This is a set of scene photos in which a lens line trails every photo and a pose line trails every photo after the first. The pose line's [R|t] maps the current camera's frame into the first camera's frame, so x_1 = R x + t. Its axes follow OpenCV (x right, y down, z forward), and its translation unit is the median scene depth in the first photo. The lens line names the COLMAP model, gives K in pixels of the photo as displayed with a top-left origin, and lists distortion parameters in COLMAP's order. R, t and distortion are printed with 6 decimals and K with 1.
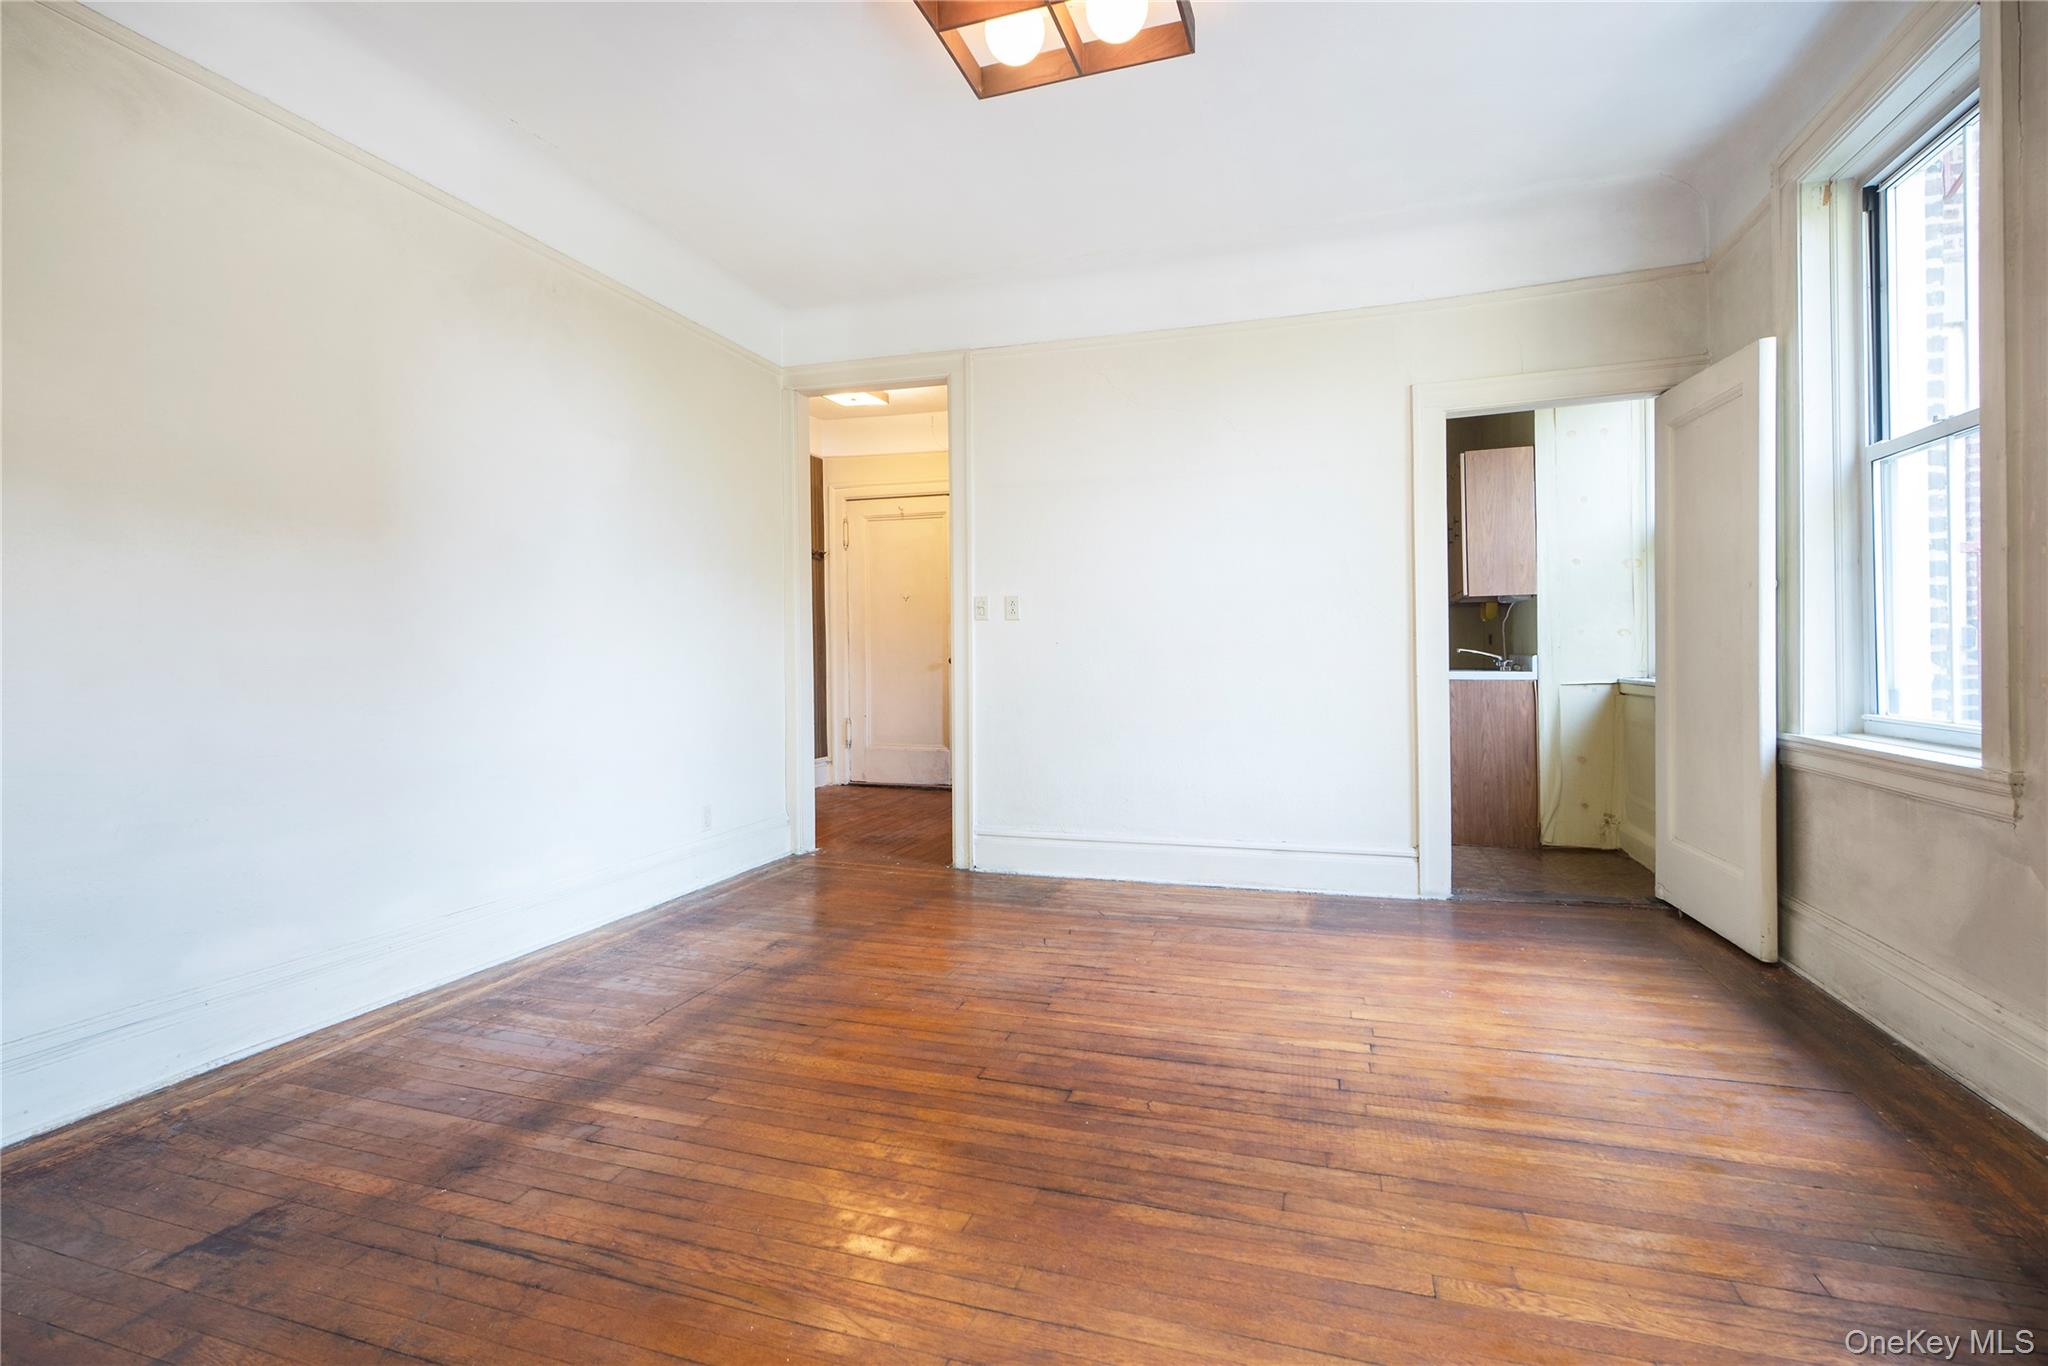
lens RADIAL K [[948.1, 0, 1006.4], [0, 948.1, 662.6], [0, 0, 1]] dist [0.004920, -0.001440]
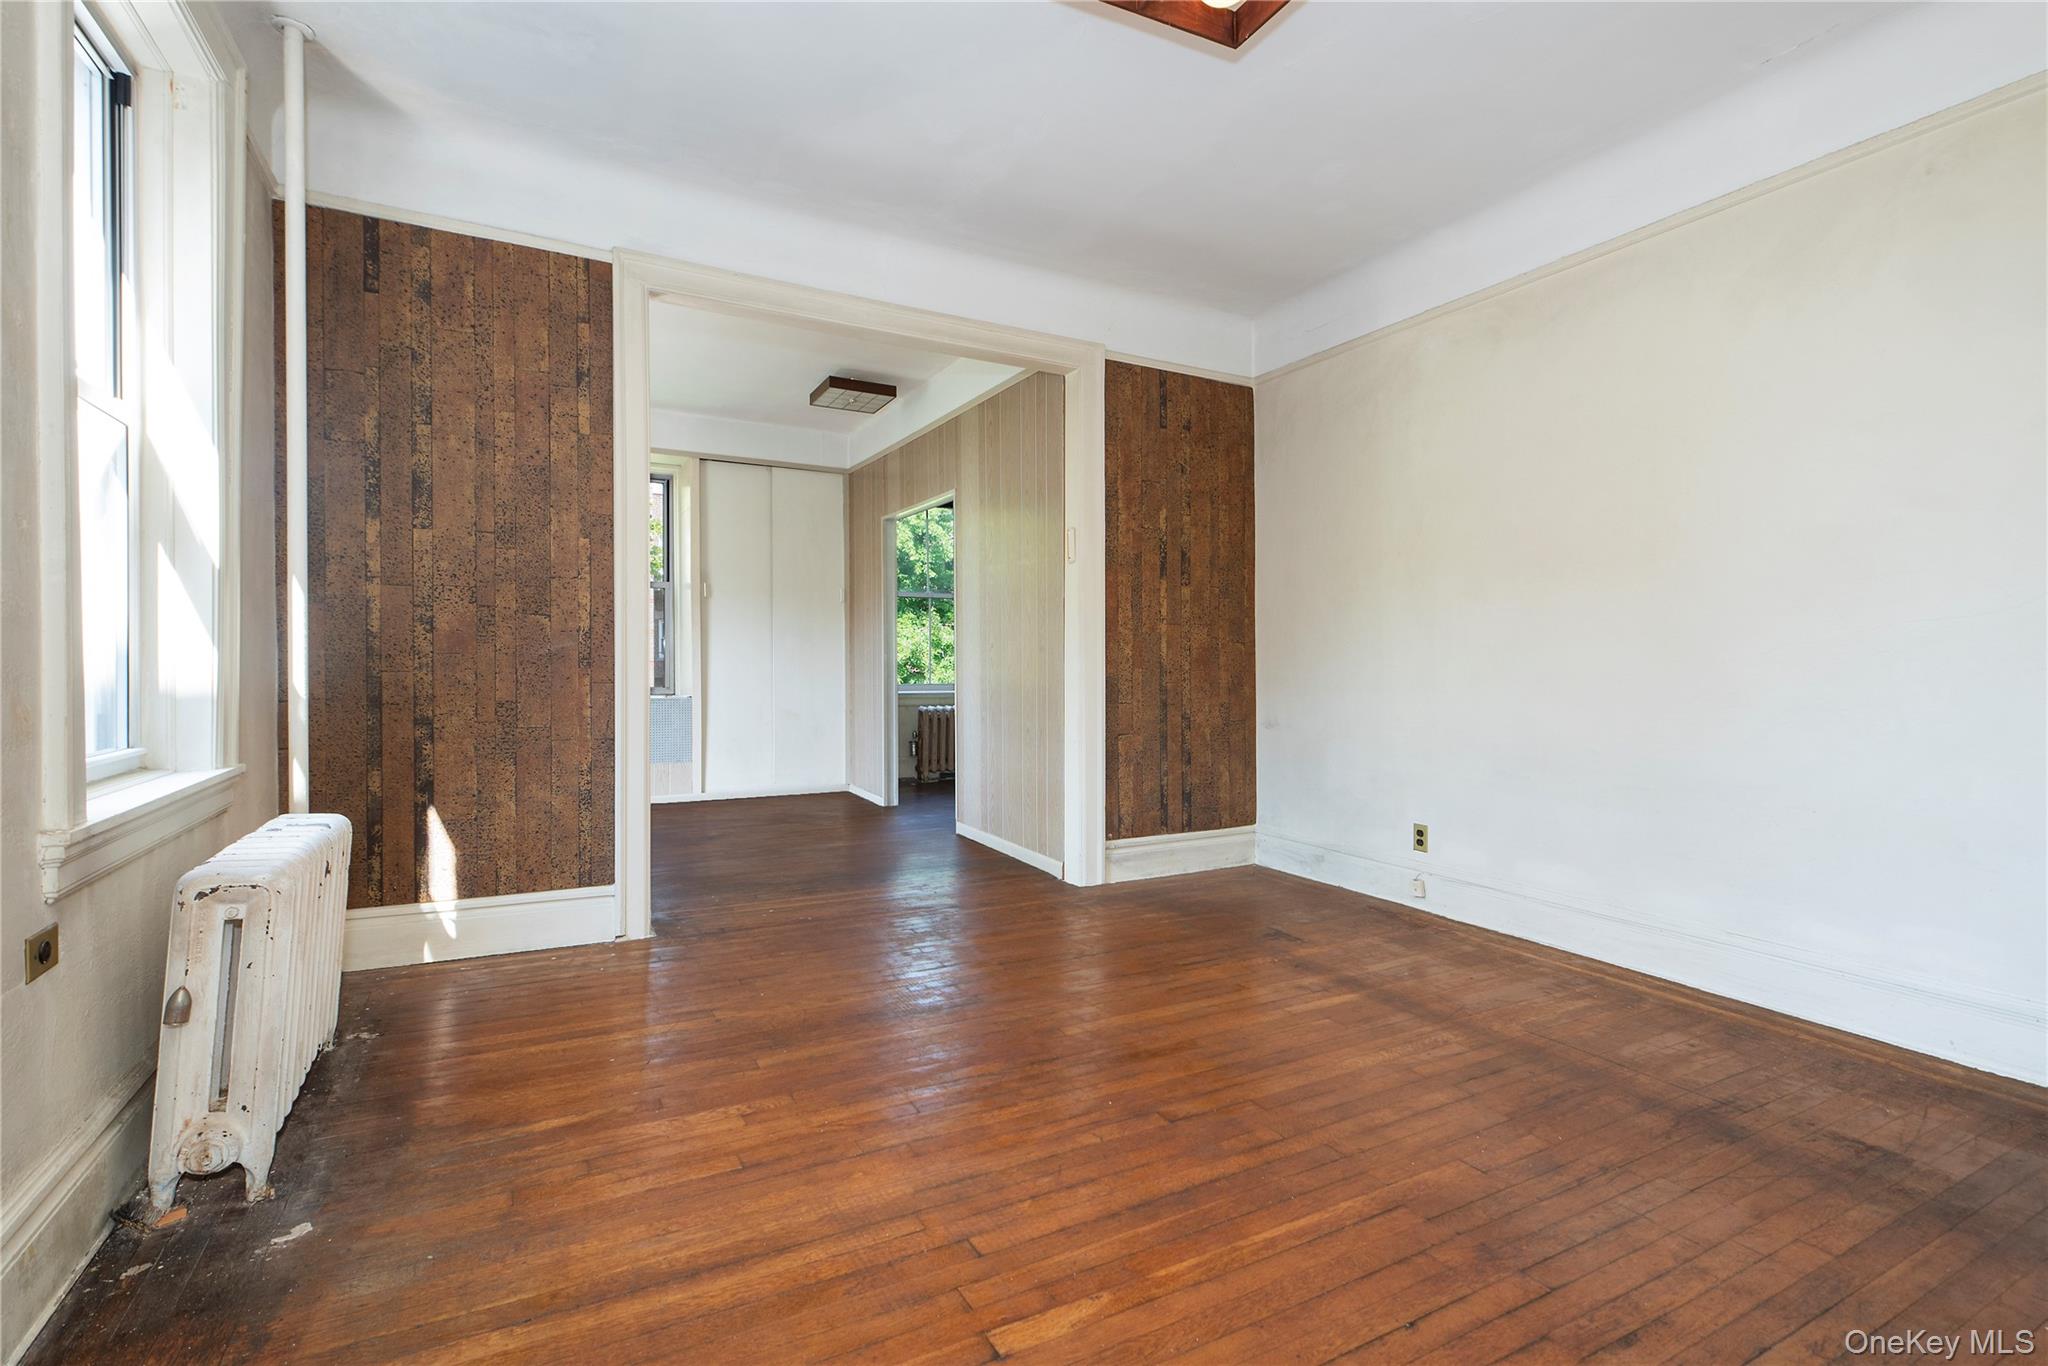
lens RADIAL K [[948.1, 0, 1012.9], [0, 948.1, 662.9], [0, 0, 1]] dist [0.004920, -0.001440]
pose [[-0.688030, 0.003728, -0.725672, 0.800198], [-0.011005, 0.999818, 0.015570, -0.025534], [0.725598, 0.018699, -0.687864, 1.404619]]
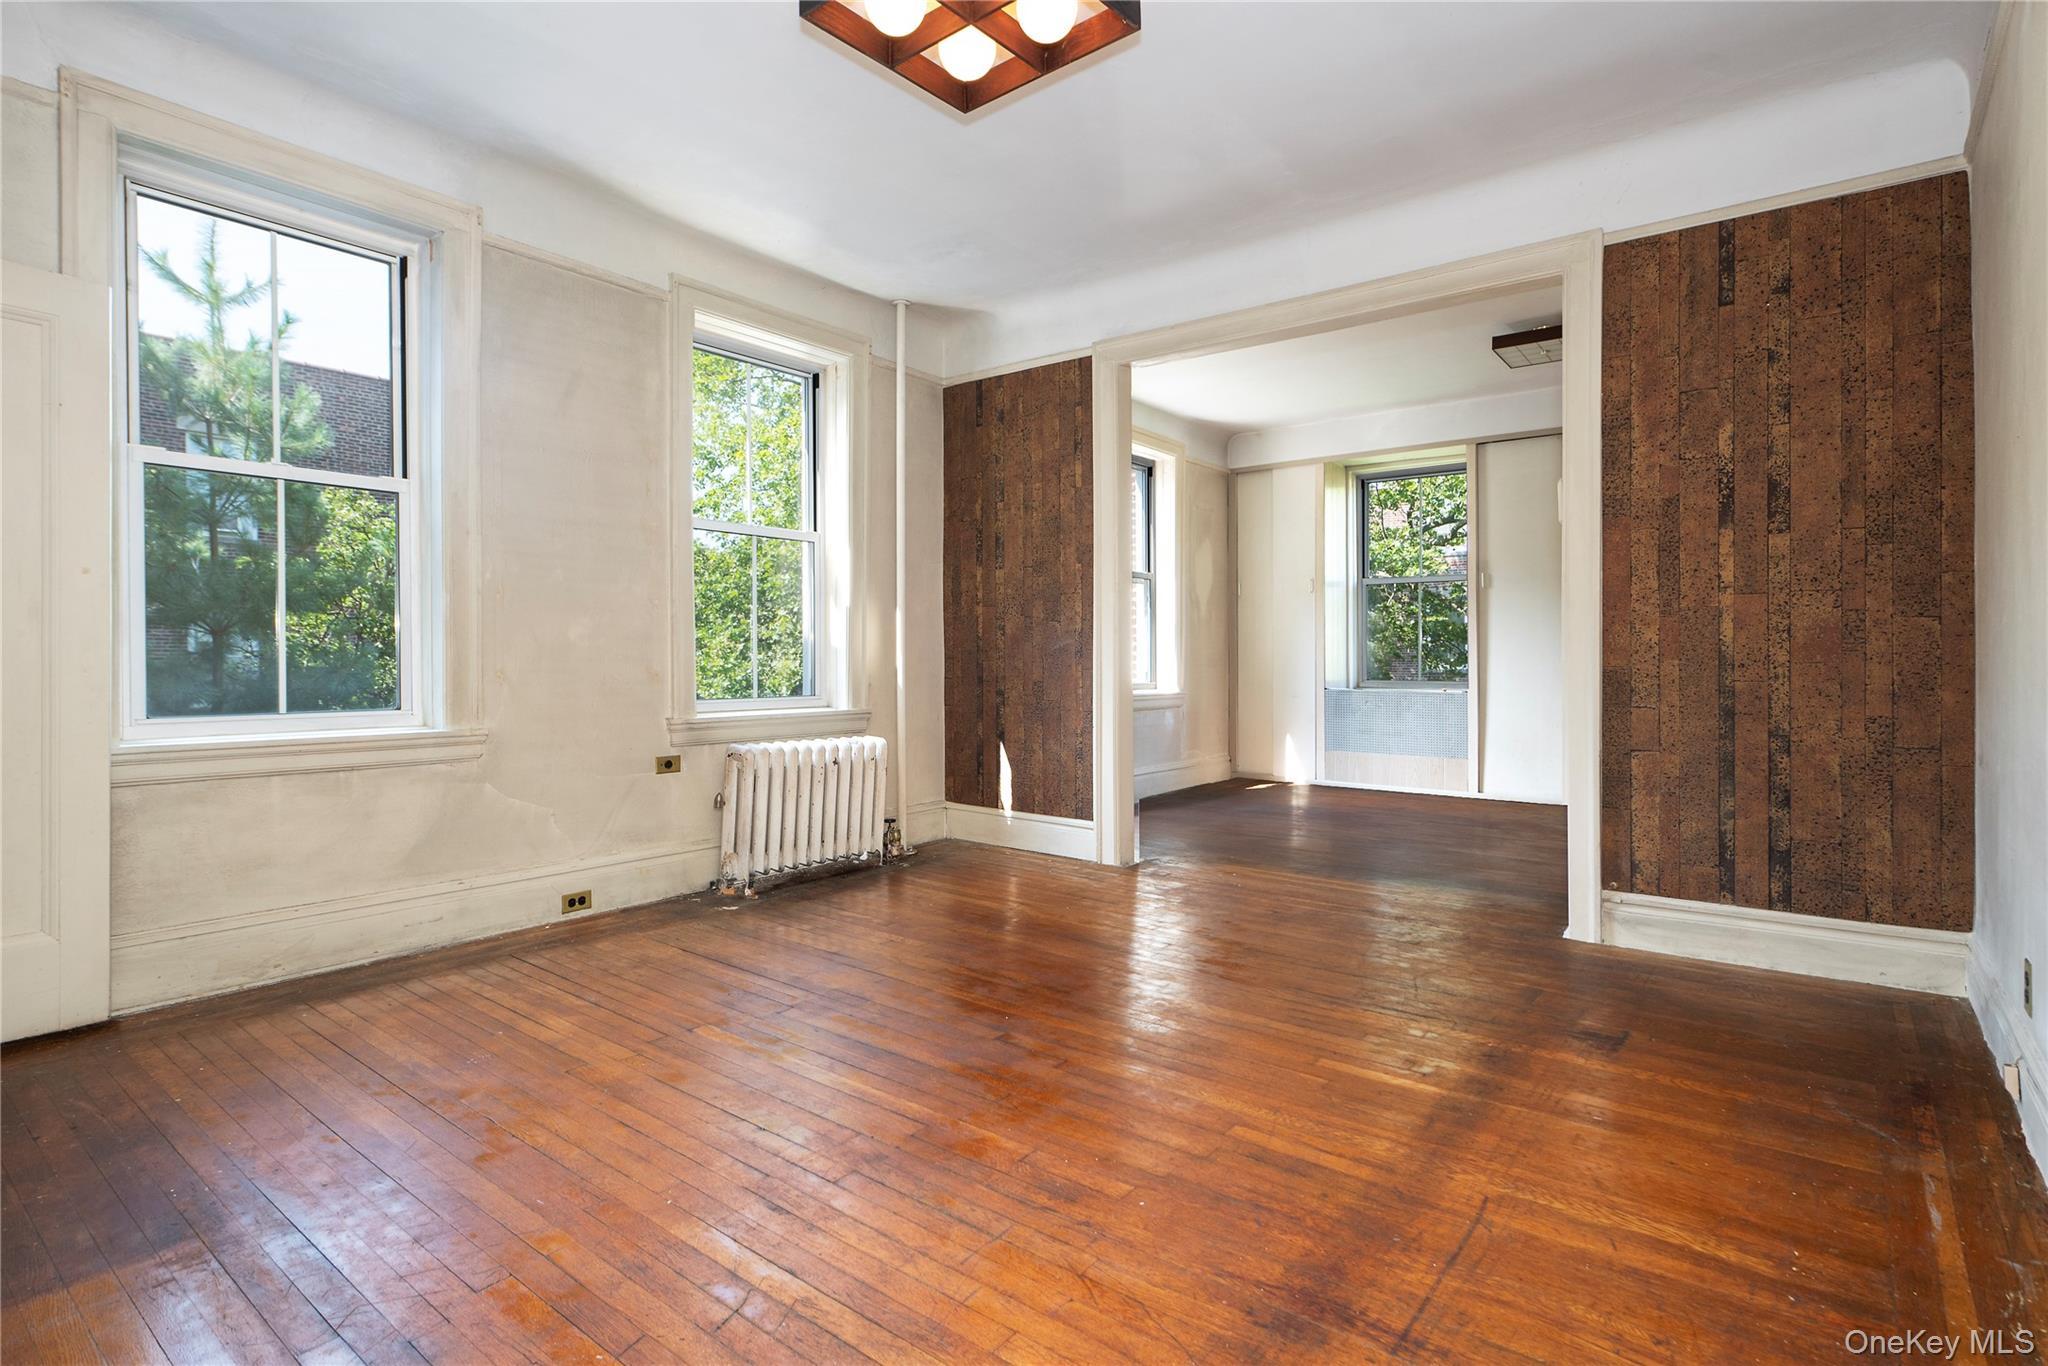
lens RADIAL K [[1006.7, 0, 1023.4], [0, 1006.7, 675.3], [0, 0, 1]] dist [-0.000253, -0.001115]
pose [[-0.942408, -0.000857, 0.334463, -0.333182], [0.009261, 0.999546, 0.028658, -0.015090], [-0.334336, 0.030106, -0.941973, 1.924068]]
